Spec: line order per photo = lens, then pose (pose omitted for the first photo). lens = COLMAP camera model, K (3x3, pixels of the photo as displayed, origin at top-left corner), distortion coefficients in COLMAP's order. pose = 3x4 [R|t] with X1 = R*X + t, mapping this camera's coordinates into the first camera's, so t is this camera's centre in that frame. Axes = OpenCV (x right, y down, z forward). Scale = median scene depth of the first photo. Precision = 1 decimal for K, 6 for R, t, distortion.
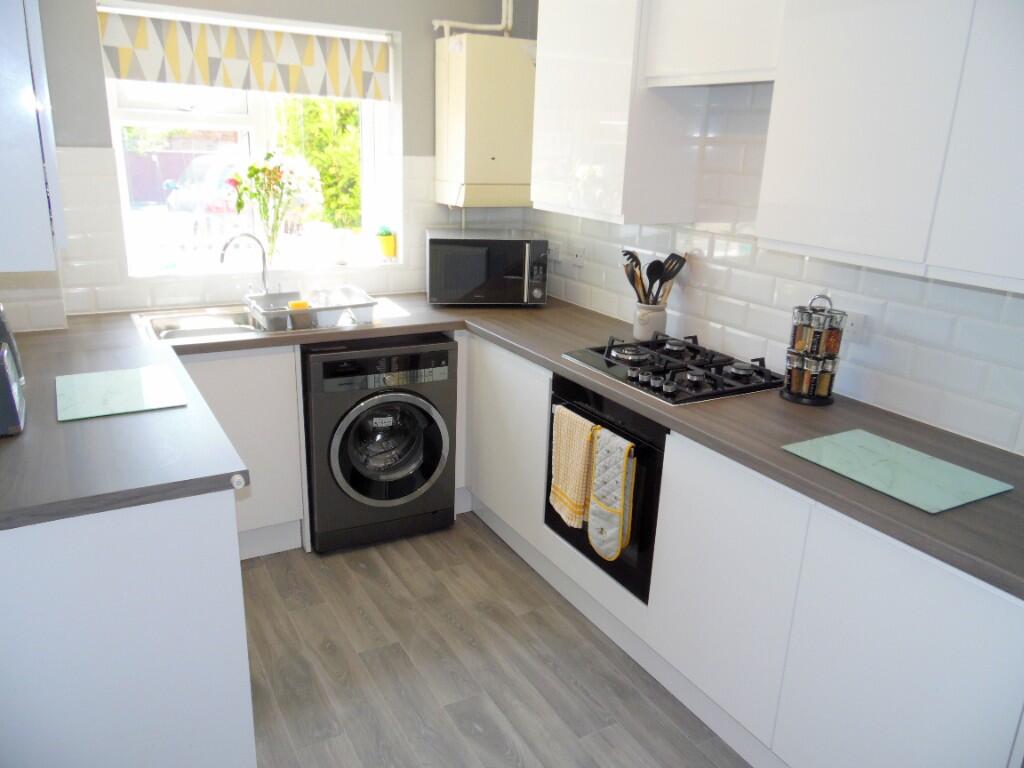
lens RADIAL K [[771.1, 0, 513.1], [0, 771.1, 379.0], [0, 0, 1]] dist [-0.029196, 0.070124]
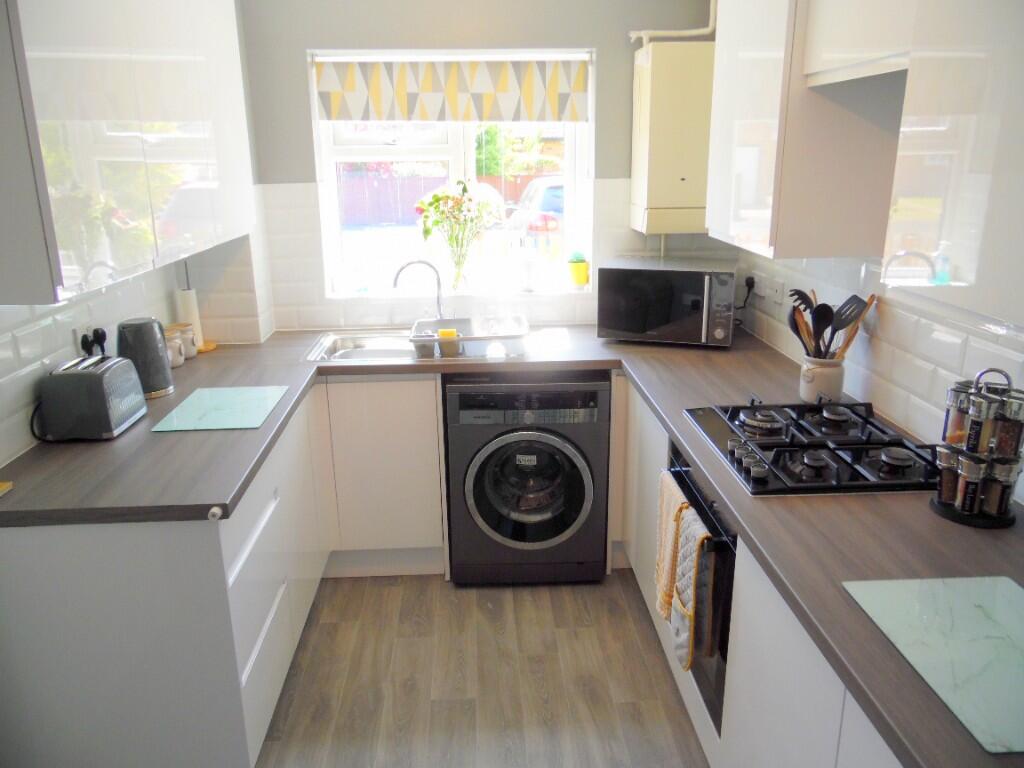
lens RADIAL K [[771.1, 0, 513.1], [0, 771.1, 379.0], [0, 0, 1]] dist [-0.029196, 0.070124]
pose [[0.892069, 0.082917, -0.444228, 0.232261], [-0.090972, 0.995848, 0.003195, -0.045297], [0.442649, 0.037562, 0.895908, 0.136706]]
